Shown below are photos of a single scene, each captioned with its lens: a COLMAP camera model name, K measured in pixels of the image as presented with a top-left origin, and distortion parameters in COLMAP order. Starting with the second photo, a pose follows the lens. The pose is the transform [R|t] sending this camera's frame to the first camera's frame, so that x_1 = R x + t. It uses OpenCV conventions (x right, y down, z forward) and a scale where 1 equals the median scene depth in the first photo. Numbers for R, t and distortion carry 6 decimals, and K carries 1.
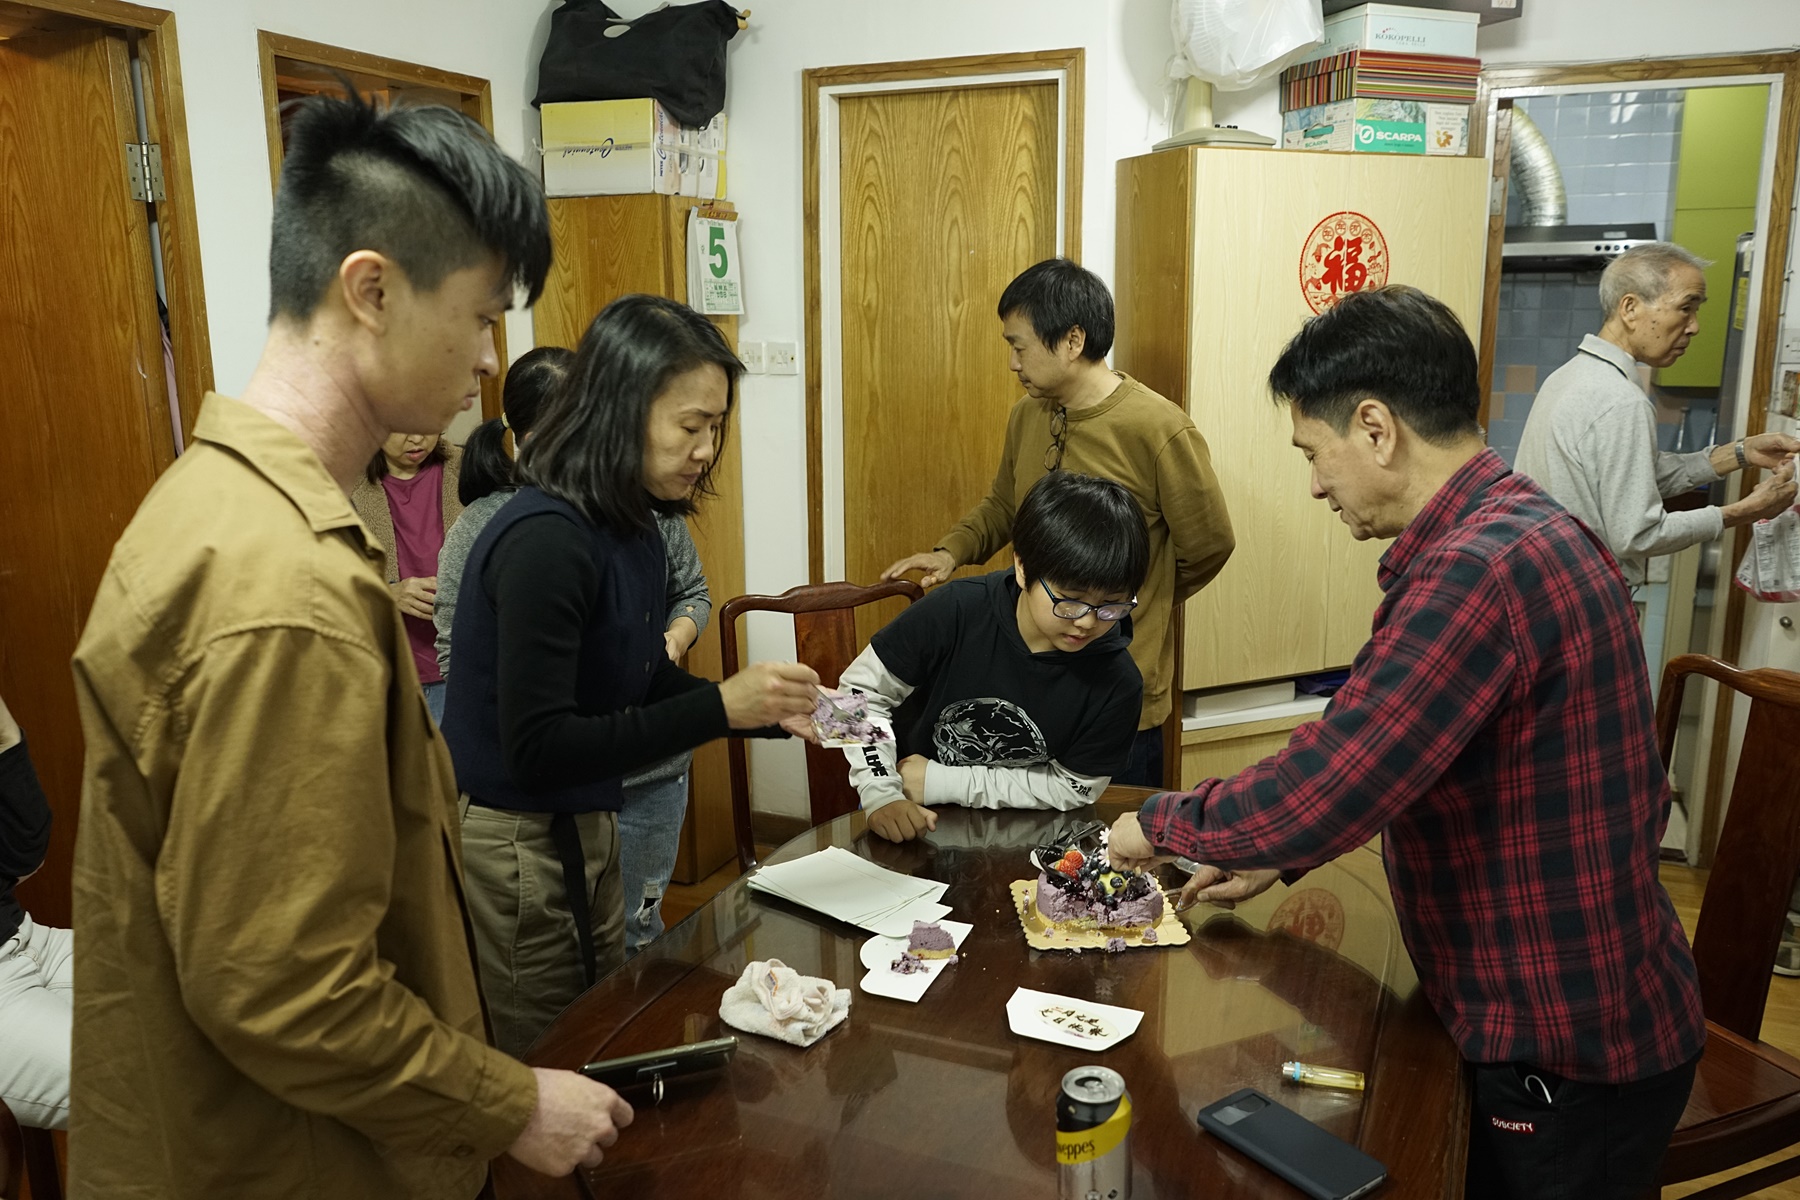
lens RADIAL K [[1387.0, 0, 899.7], [0, 1387.0, 599.8], [0, 0, 1]] dist [-0.023949, 0.013627]
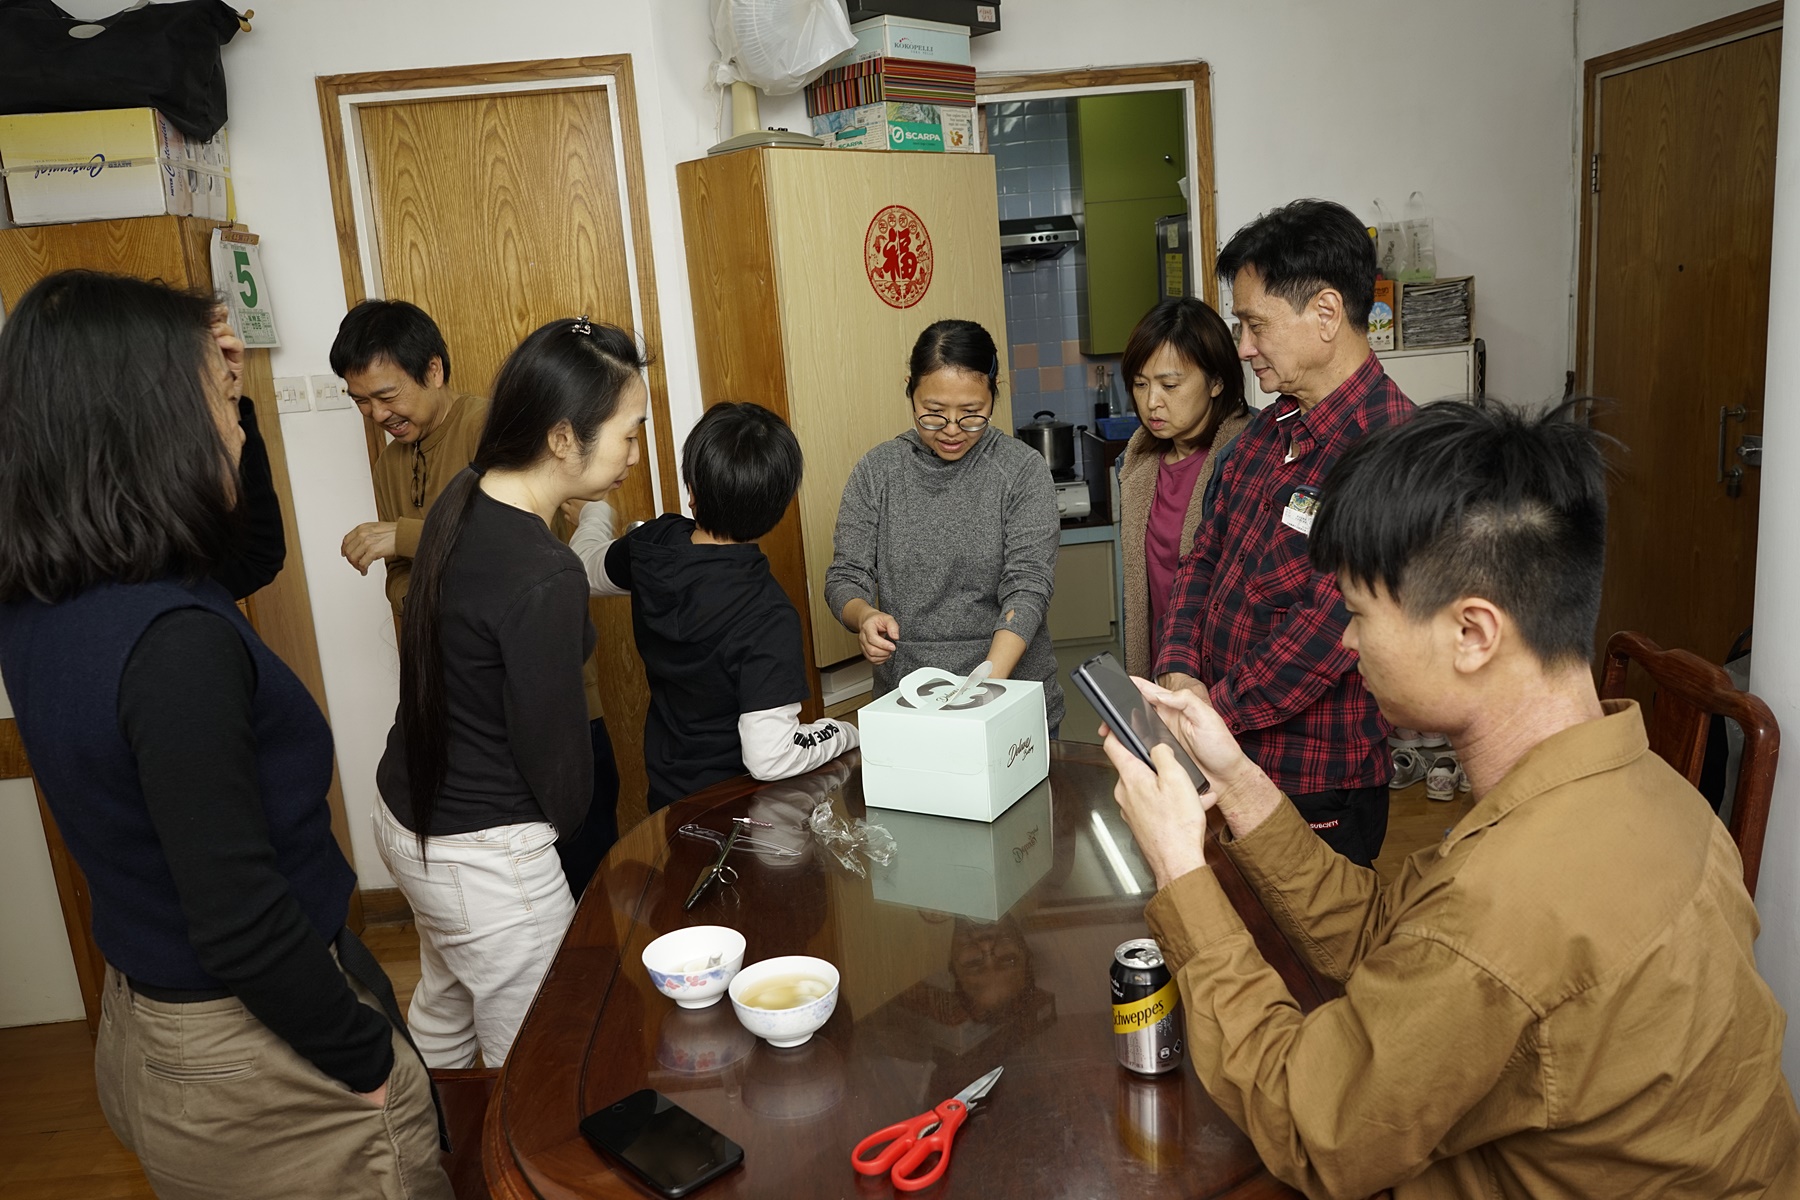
lens RADIAL K [[1387.0, 0, 902.4], [0, 1387.0, 603.6], [0, 0, 1]] dist [-0.023949, 0.013627]
pose [[0.897198, -0.151844, 0.414703, -0.155178], [0.159856, 0.987018, 0.015555, 0.010584], [-0.411681, 0.052337, 0.909824, 0.023531]]
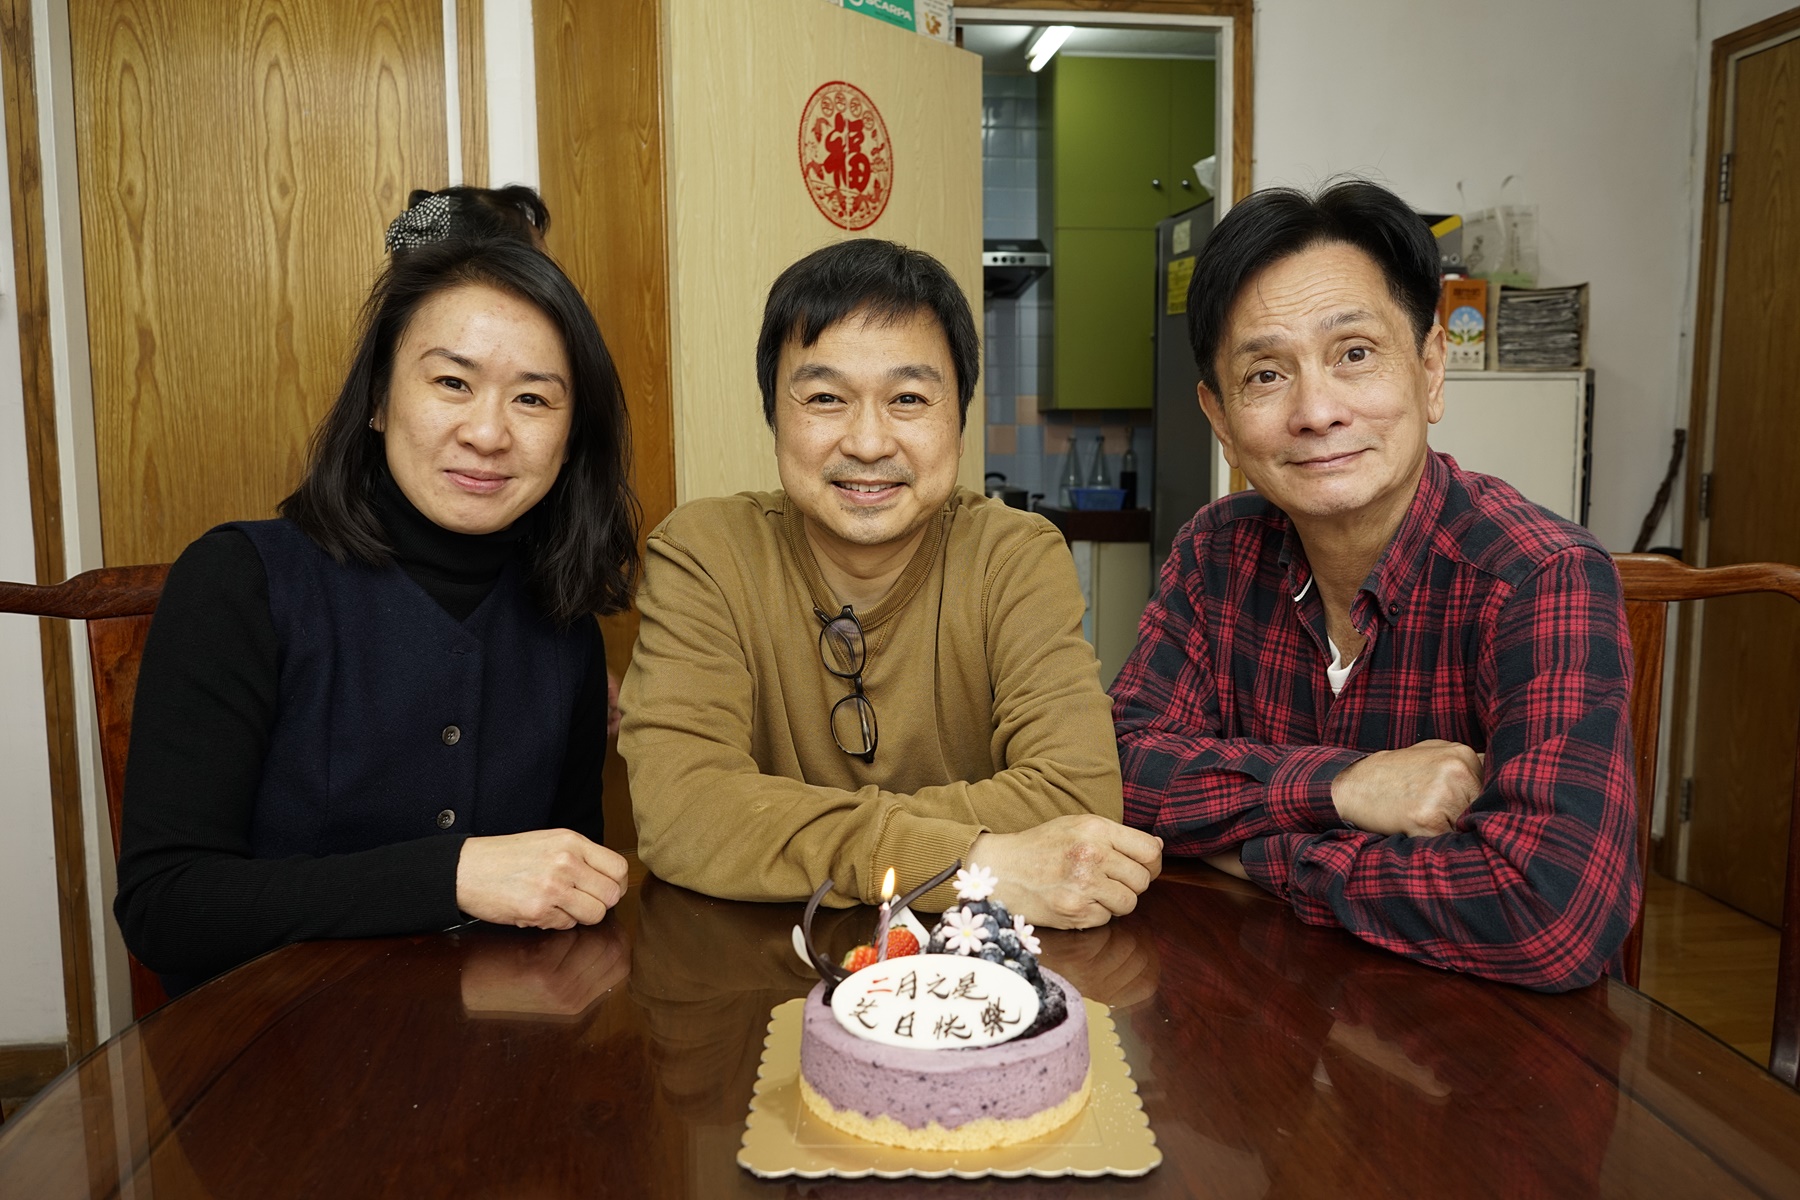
lens RADIAL K [[1387.0, 0, 898.9], [0, 1387.0, 600.3], [0, 0, 1]] dist [-0.023949, 0.013627]
pose [[0.870506, -0.051674, 0.489438, -0.035625], [0.102750, 0.991640, -0.078054, 0.059477], [-0.481313, 0.118236, 0.868538, 0.328030]]
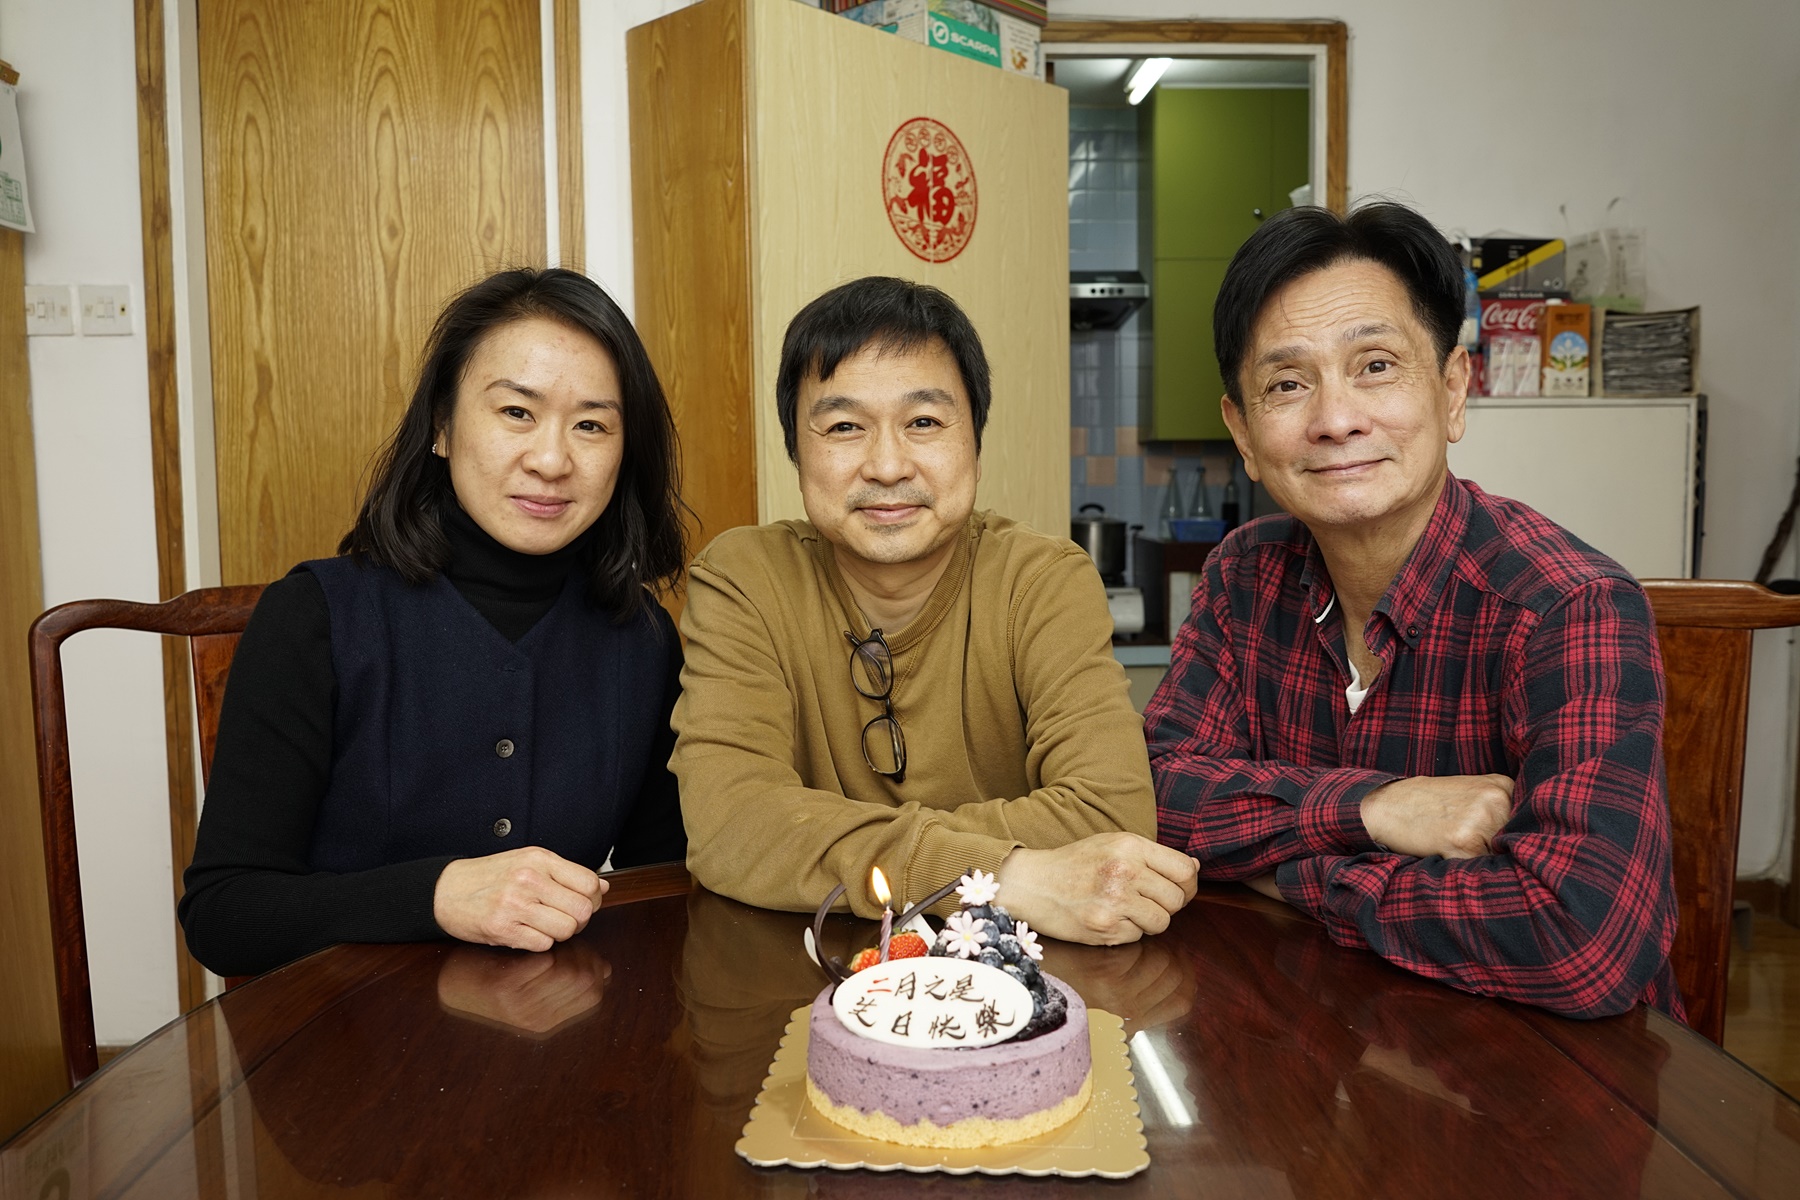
lens RADIAL K [[1387.0, 0, 899.4], [0, 1387.0, 604.5], [0, 0, 1]] dist [-0.023949, 0.013627]
pose [[0.908018, -0.036594, 0.417330, -0.023844], [0.089190, 0.990226, -0.107228, 0.065181], [-0.409327, 0.134586, 0.902407, 0.314826]]
